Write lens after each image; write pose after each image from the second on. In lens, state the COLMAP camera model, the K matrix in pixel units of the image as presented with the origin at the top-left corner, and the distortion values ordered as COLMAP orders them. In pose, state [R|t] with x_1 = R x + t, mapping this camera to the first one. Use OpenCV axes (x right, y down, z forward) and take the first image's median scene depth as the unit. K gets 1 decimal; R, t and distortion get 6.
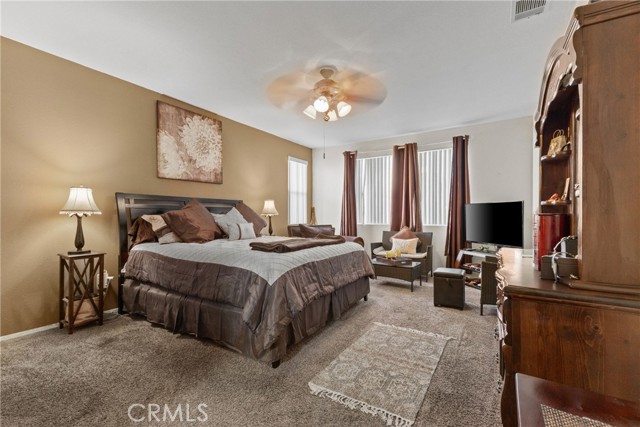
lens RADIAL K [[278.6, 0, 314.4], [0, 278.6, 216.8], [0, 0, 1]] dist [0.009499, -0.003249]
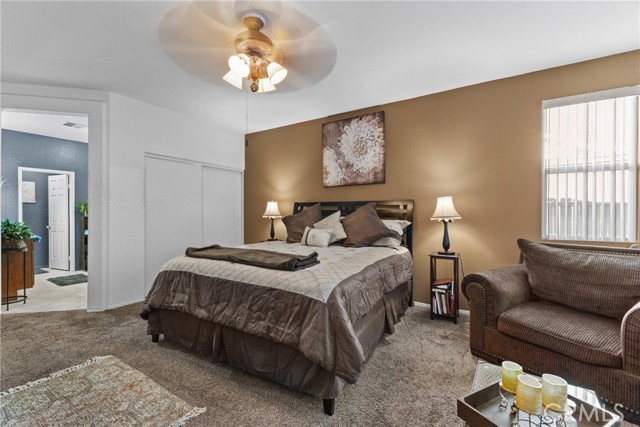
lens RADIAL K [[278.6, 0, 315.2], [0, 278.6, 209.0], [0, 0, 1]] dist [0.009499, -0.003249]
pose [[0.003817, -0.036687, -0.999320, 0.565494], [-0.019447, 0.999135, -0.036754, -0.003182], [0.999804, 0.019574, 0.003100, 0.867465]]
